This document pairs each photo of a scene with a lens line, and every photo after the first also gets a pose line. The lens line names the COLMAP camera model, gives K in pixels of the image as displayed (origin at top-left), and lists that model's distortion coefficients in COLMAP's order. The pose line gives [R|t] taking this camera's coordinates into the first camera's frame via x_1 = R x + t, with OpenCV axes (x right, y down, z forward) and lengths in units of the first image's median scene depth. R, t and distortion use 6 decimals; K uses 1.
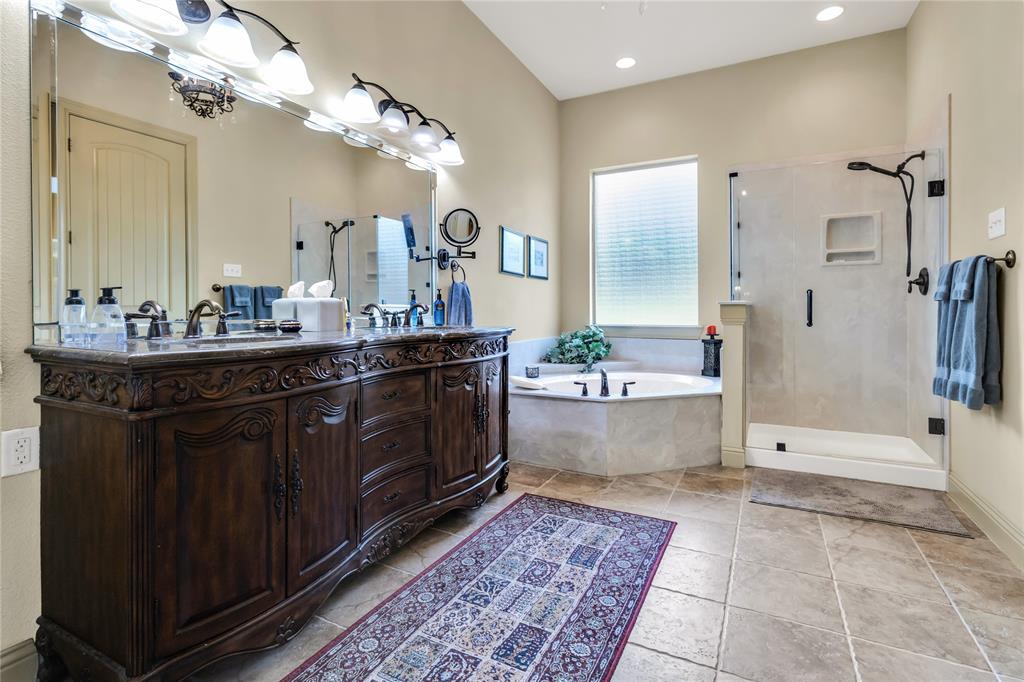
lens RADIAL K [[481.7, 0, 521.0], [0, 481.7, 315.3], [0, 0, 1]] dist [-0.000478, -0.002404]
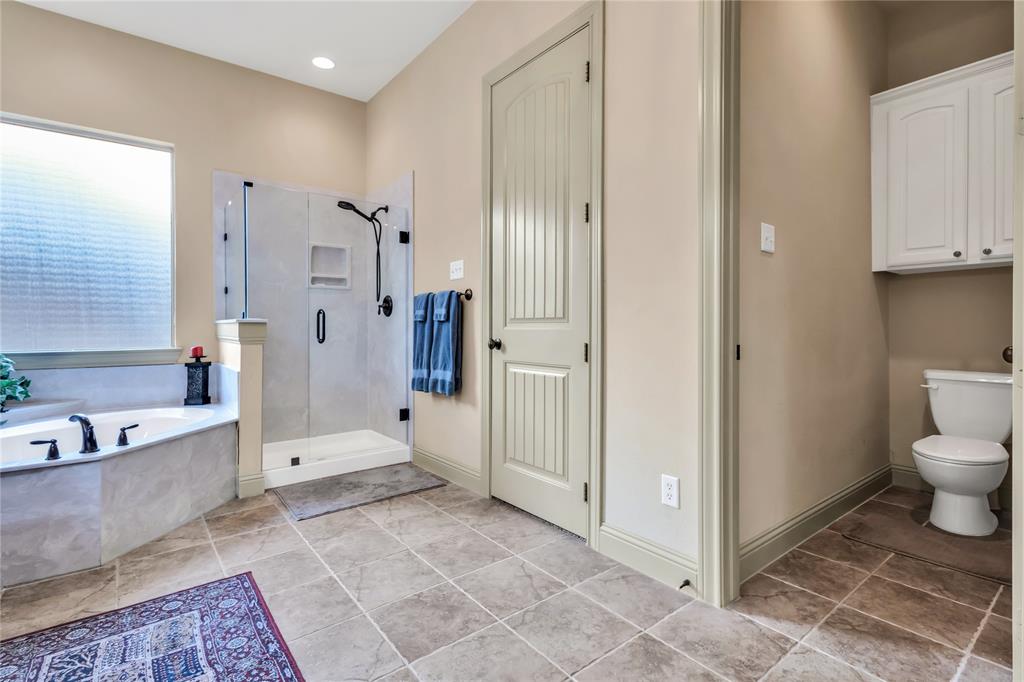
lens RADIAL K [[481.7, 0, 513.5], [0, 481.7, 330.5], [0, 0, 1]] dist [-0.000478, -0.002404]
pose [[0.406531, -0.007507, 0.913606, -0.241929], [0.013921, 0.999901, 0.002021, -0.002211], [-0.913531, 0.011896, 0.406595, 0.175809]]
